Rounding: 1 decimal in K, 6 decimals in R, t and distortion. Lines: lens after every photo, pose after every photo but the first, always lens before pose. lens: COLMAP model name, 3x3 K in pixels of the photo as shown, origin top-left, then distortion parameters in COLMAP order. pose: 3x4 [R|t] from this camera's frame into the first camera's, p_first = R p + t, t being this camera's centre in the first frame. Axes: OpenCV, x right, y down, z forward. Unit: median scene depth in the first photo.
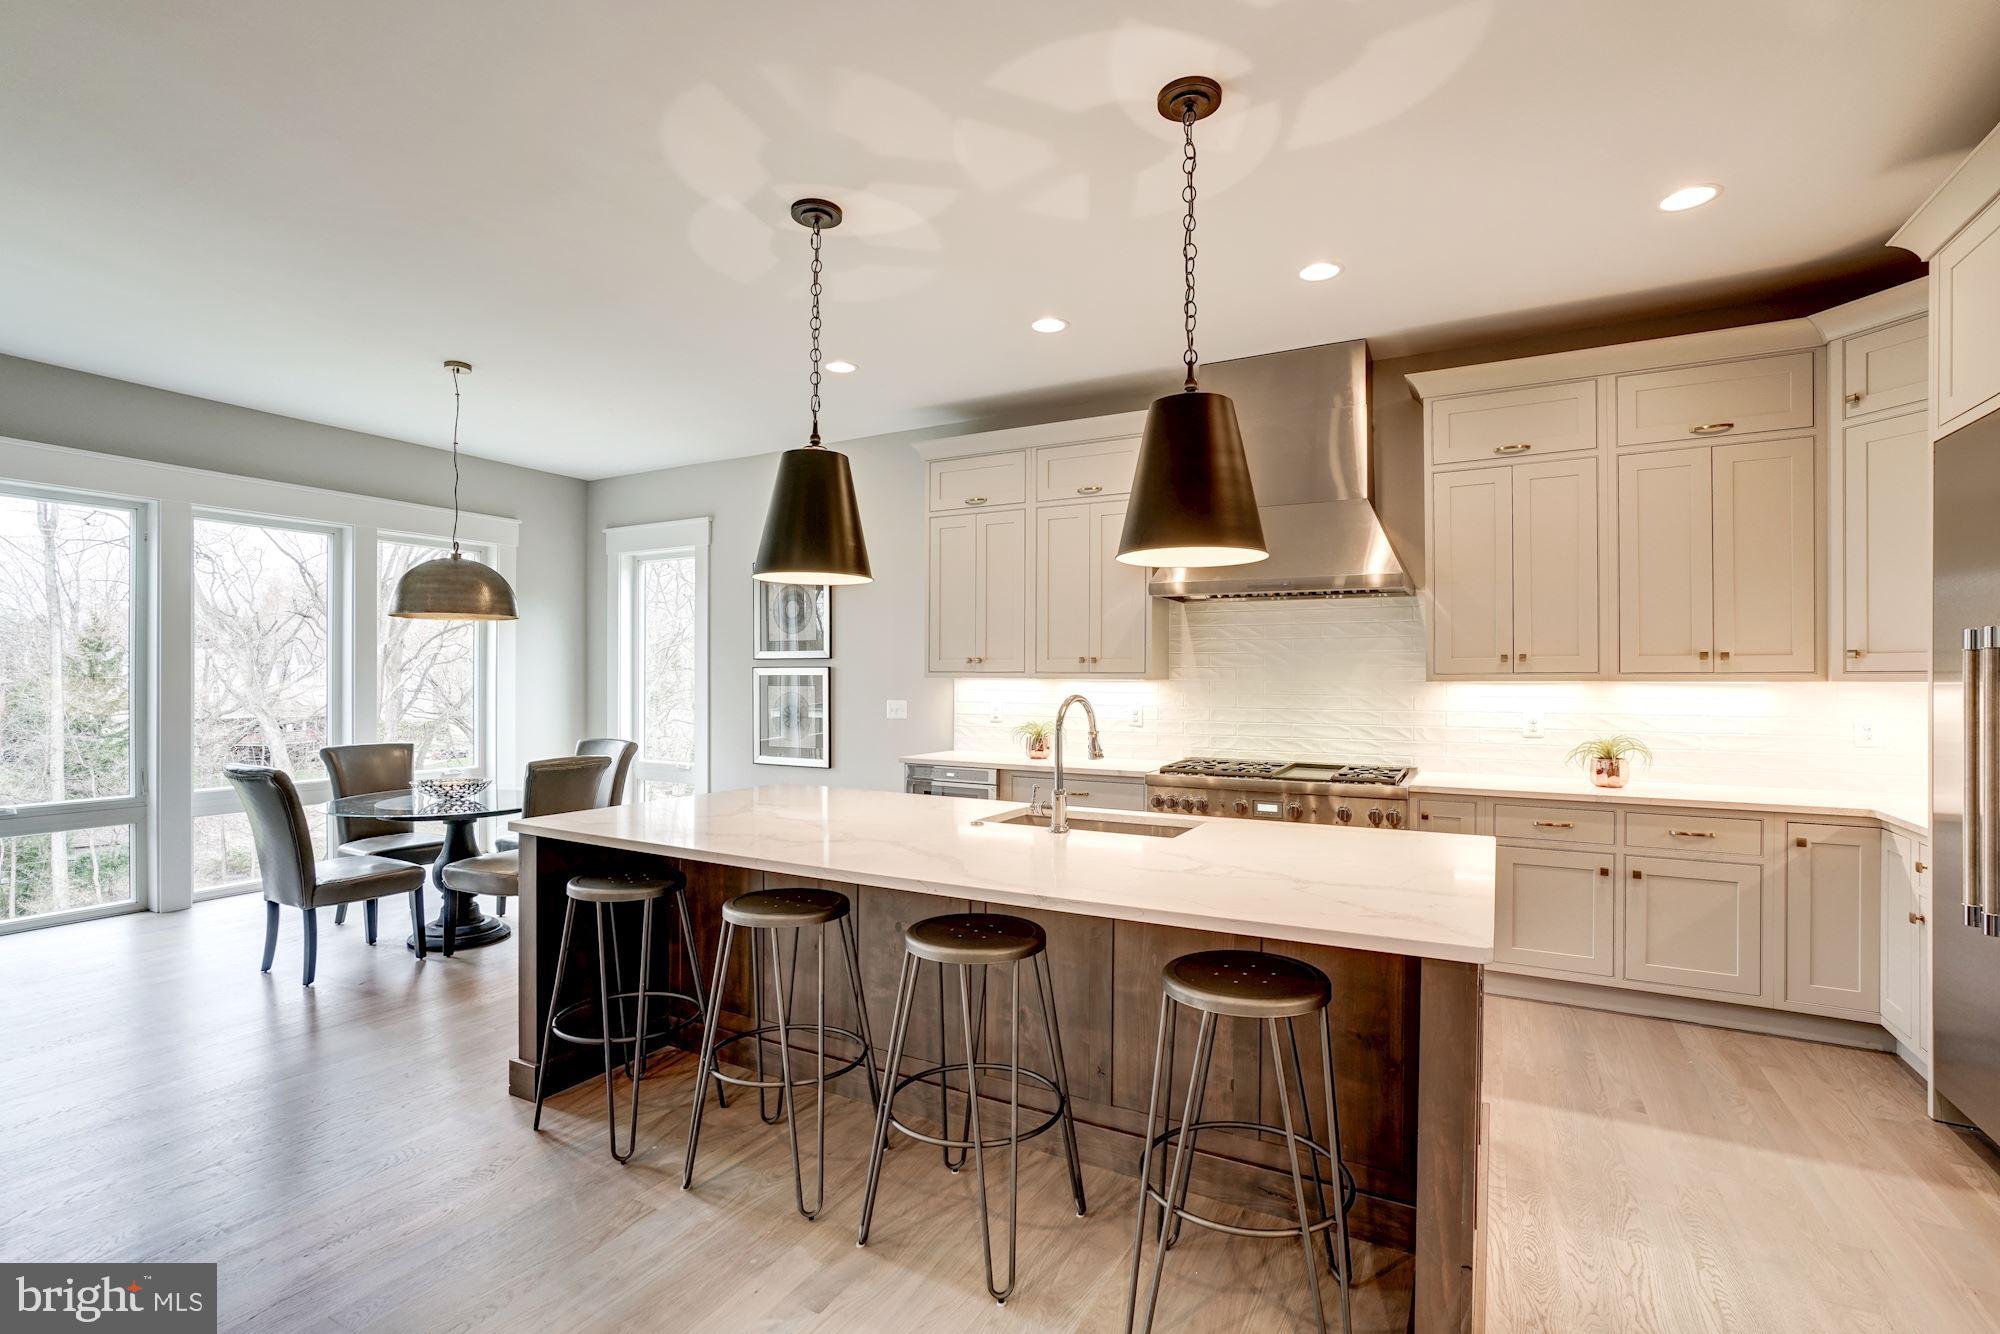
lens RADIAL K [[926.5, 0, 992.5], [0, 926.5, 674.0], [0, 0, 1]] dist [-0.029623, 0.016319]
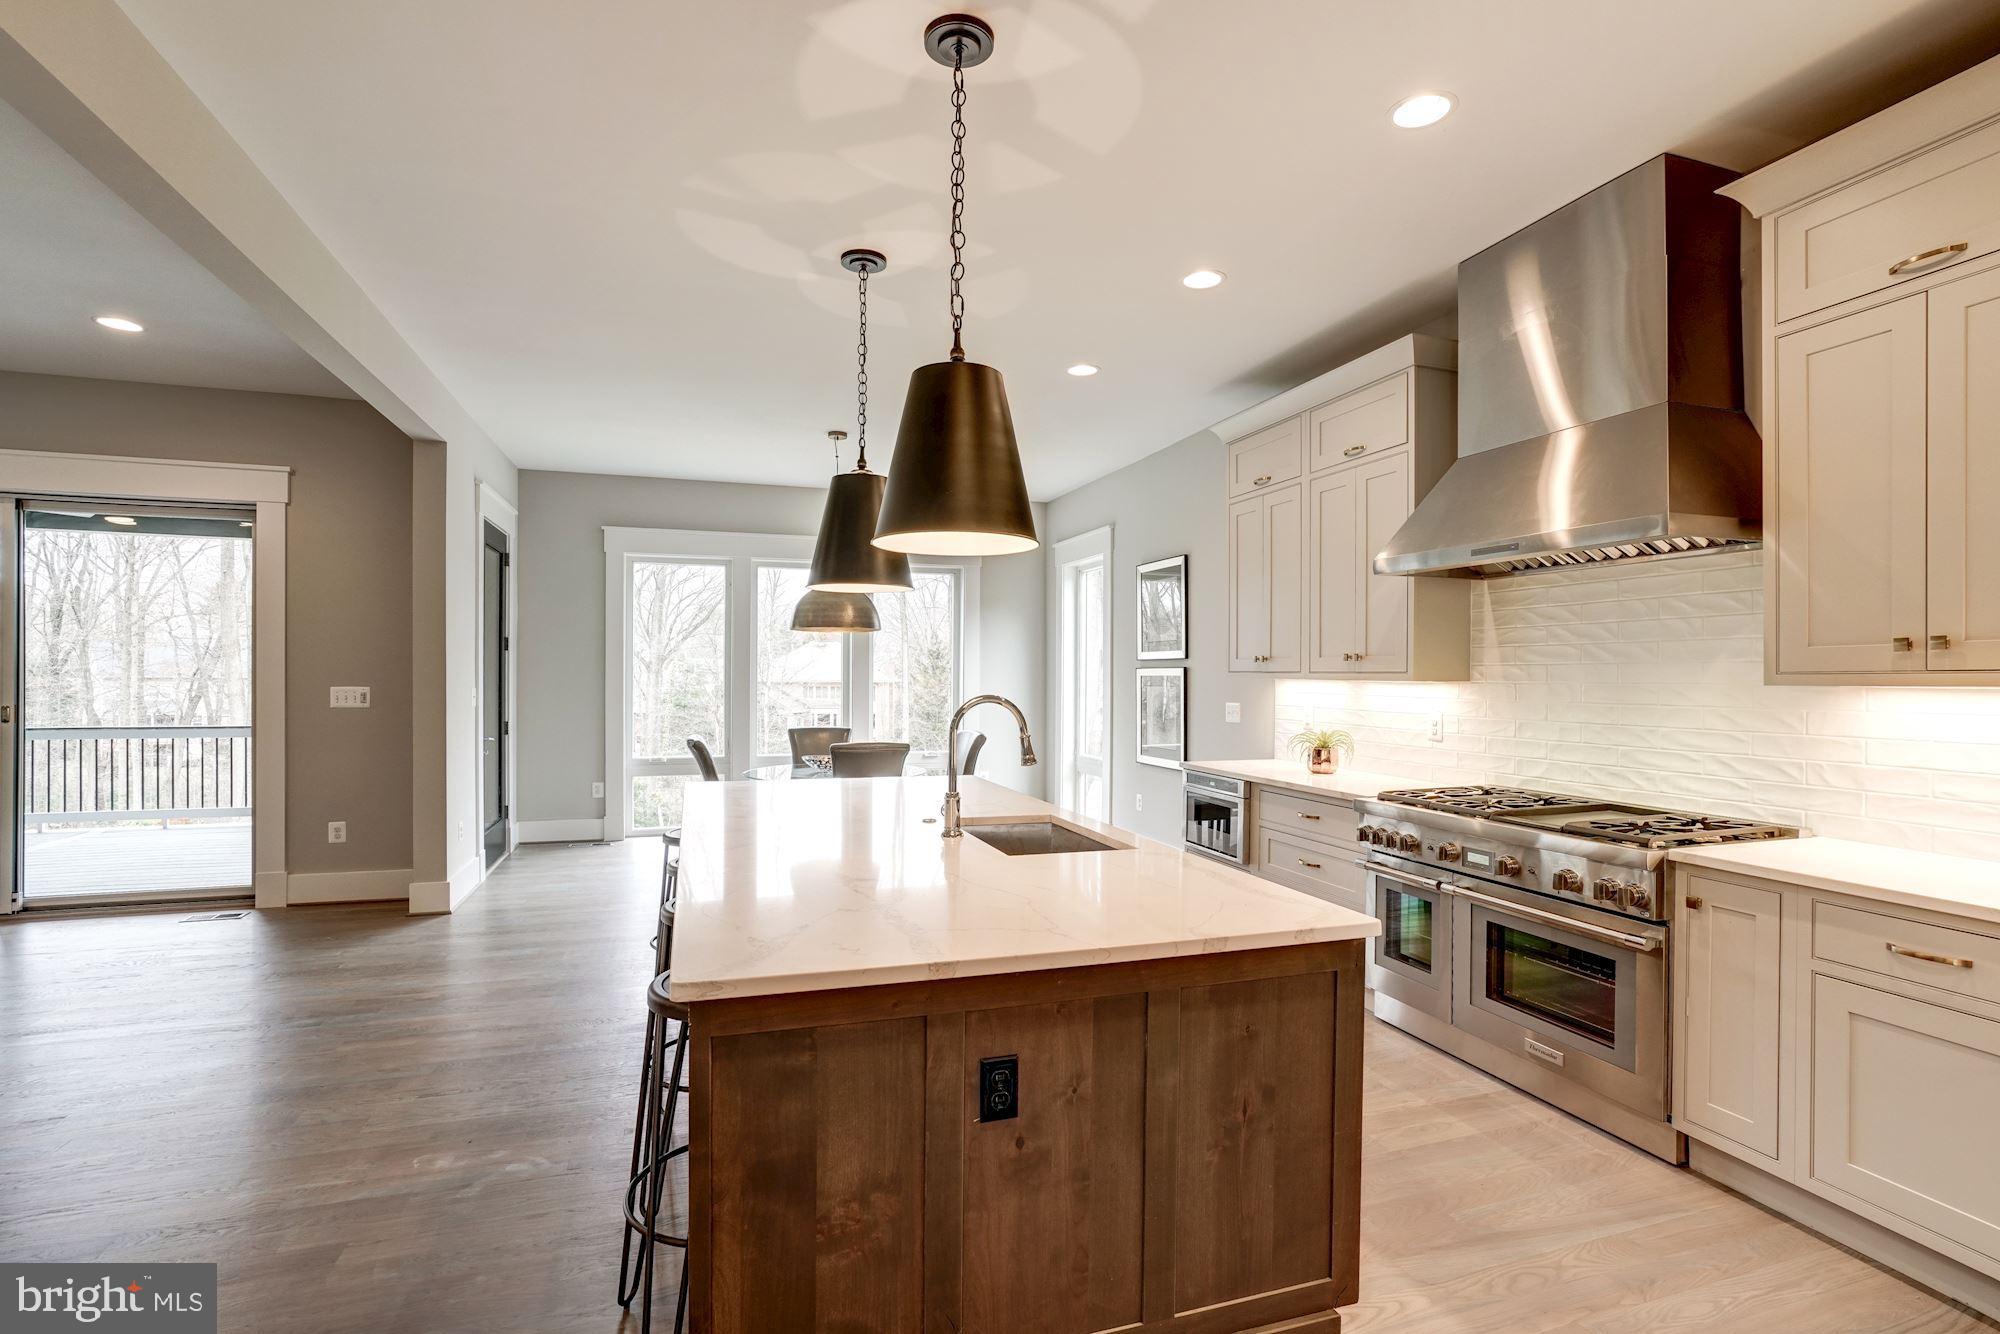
lens RADIAL K [[936.2, 0, 993.9], [0, 936.2, 674.2], [0, 0, 1]] dist [-0.020249, 0.022757]
pose [[0.733151, -0.000273, -0.680066, 0.479547], [-0.000872, 0.999999, -0.001342, 0.001805], [0.680065, 0.001577, 0.733150, 0.190873]]
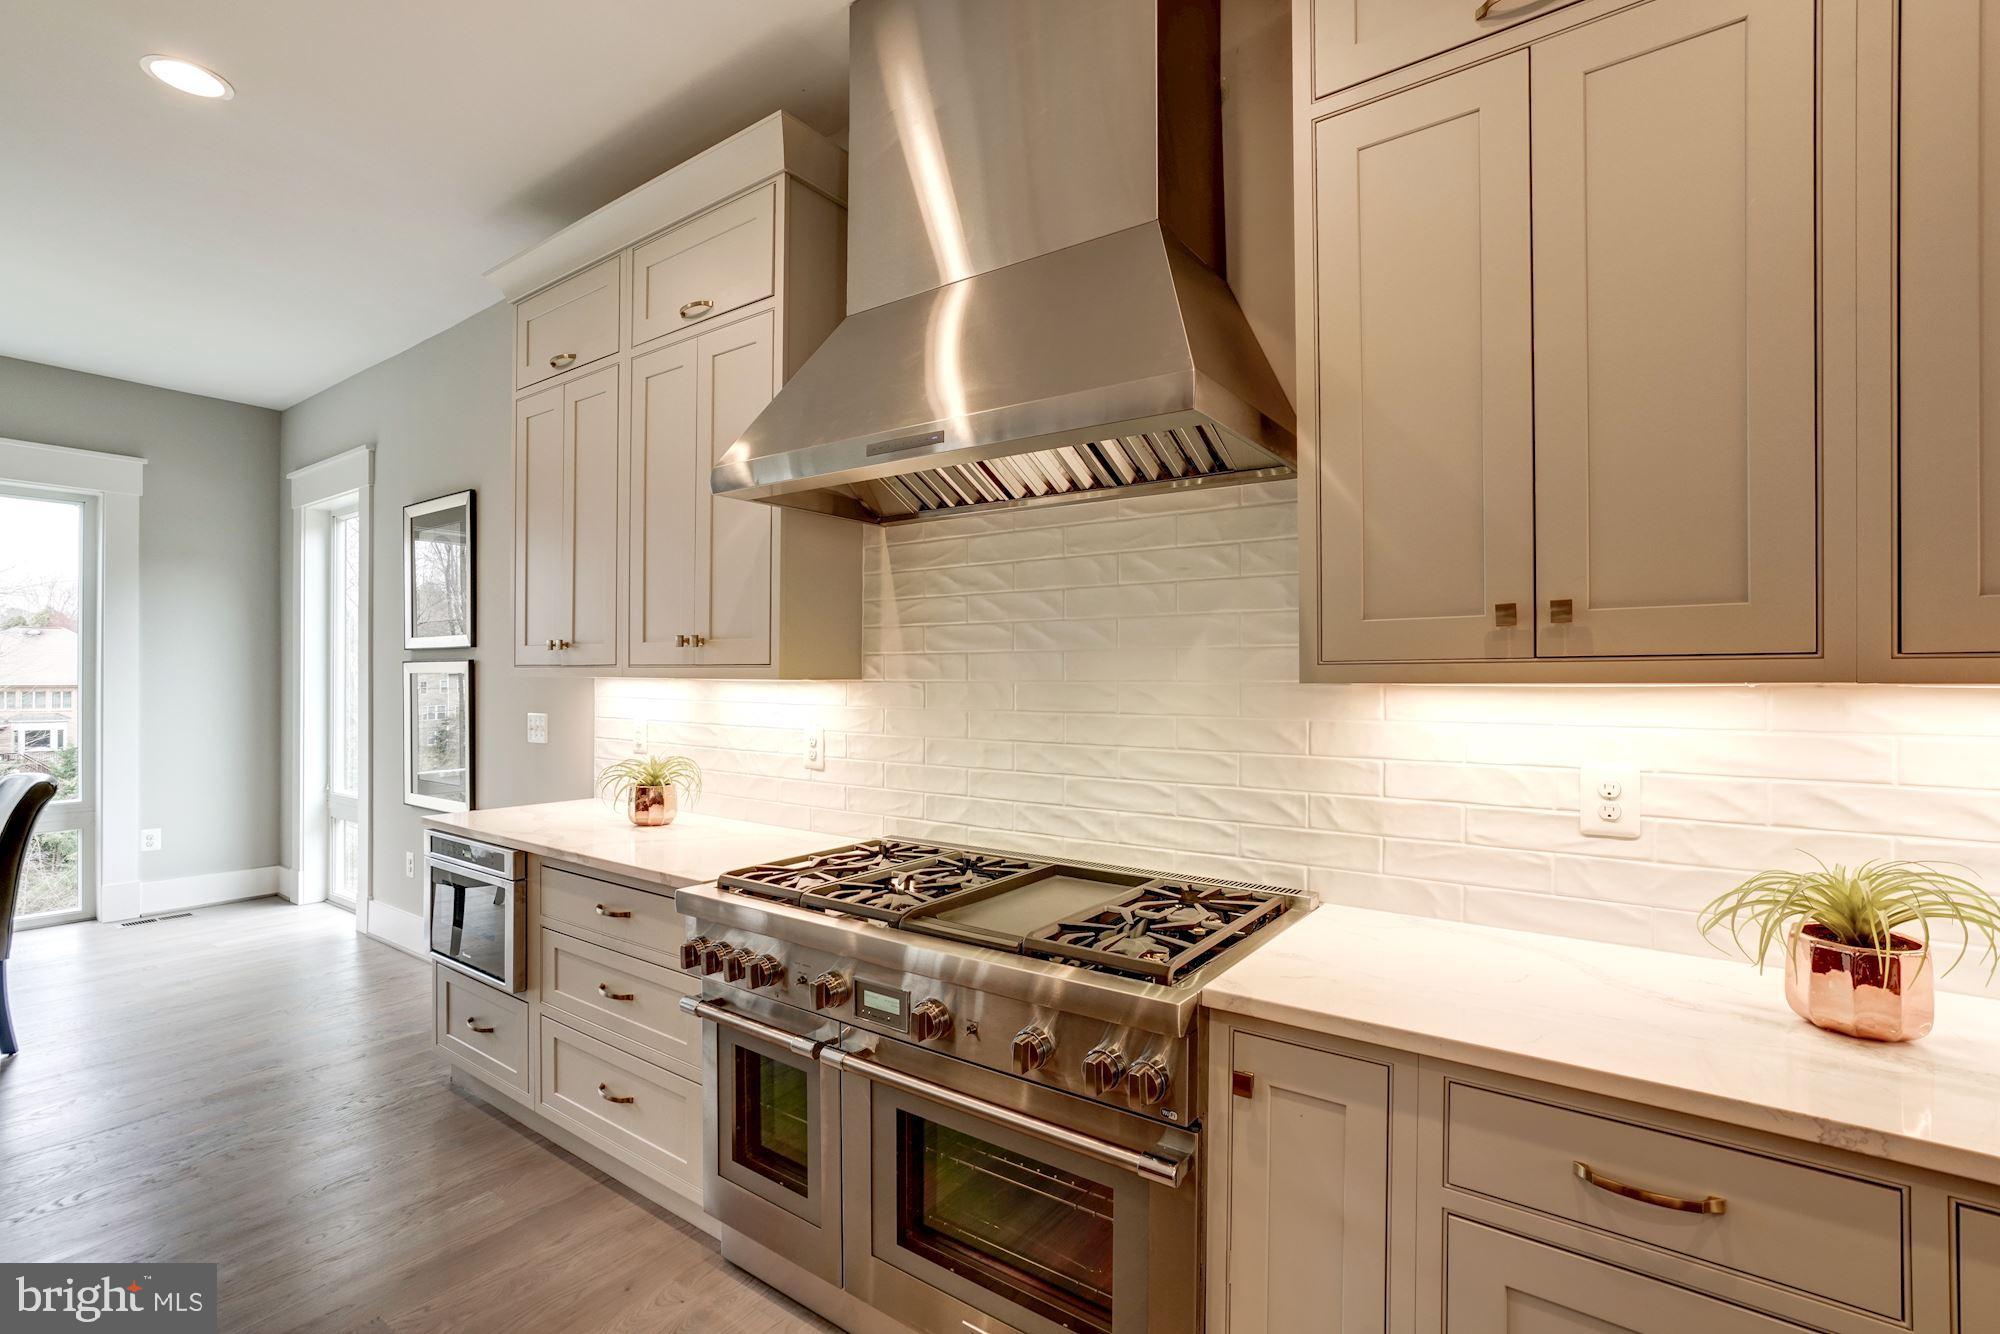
lens RADIAL K [[914.1, 0, 998.4], [0, 914.1, 676.6], [0, 0, 1]] dist [-0.062267, 0.027270]
pose [[0.993136, -0.000040, -0.116968, 0.363984], [0.000198, 0.999999, 0.001339, 0.004511], [0.116968, -0.001353, 0.993135, 0.578339]]
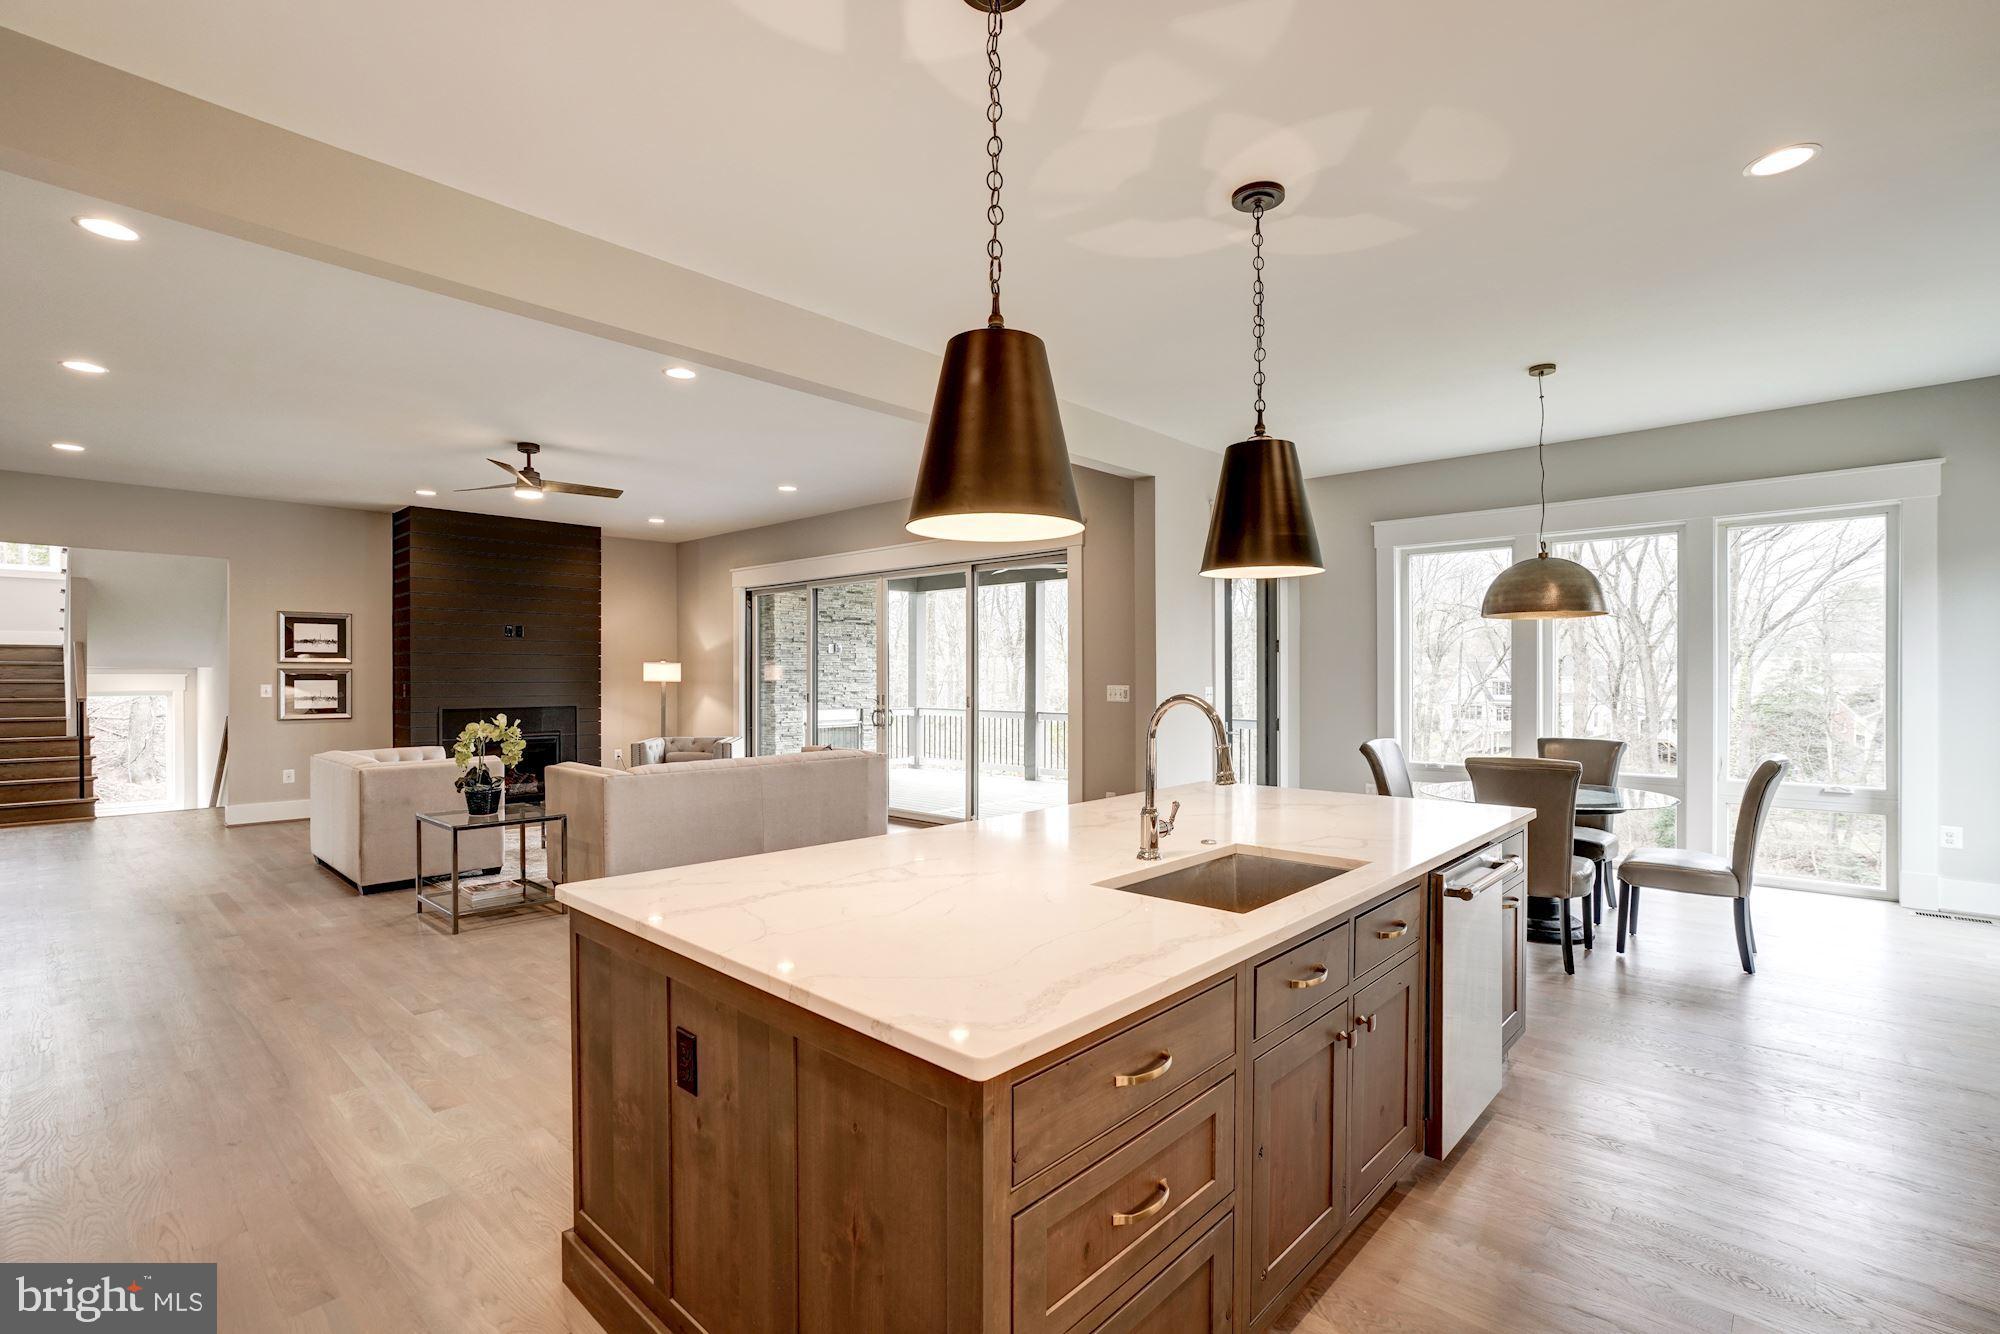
lens RADIAL K [[926.5, 0, 992.5], [0, 926.5, 674.0], [0, 0, 1]] dist [-0.029623, 0.016319]
pose [[-0.250073, -0.004609, -0.968216, 0.566949], [0.004861, 0.999970, -0.006016, 0.006565], [0.968215, -0.006211, -0.250043, 0.666479]]
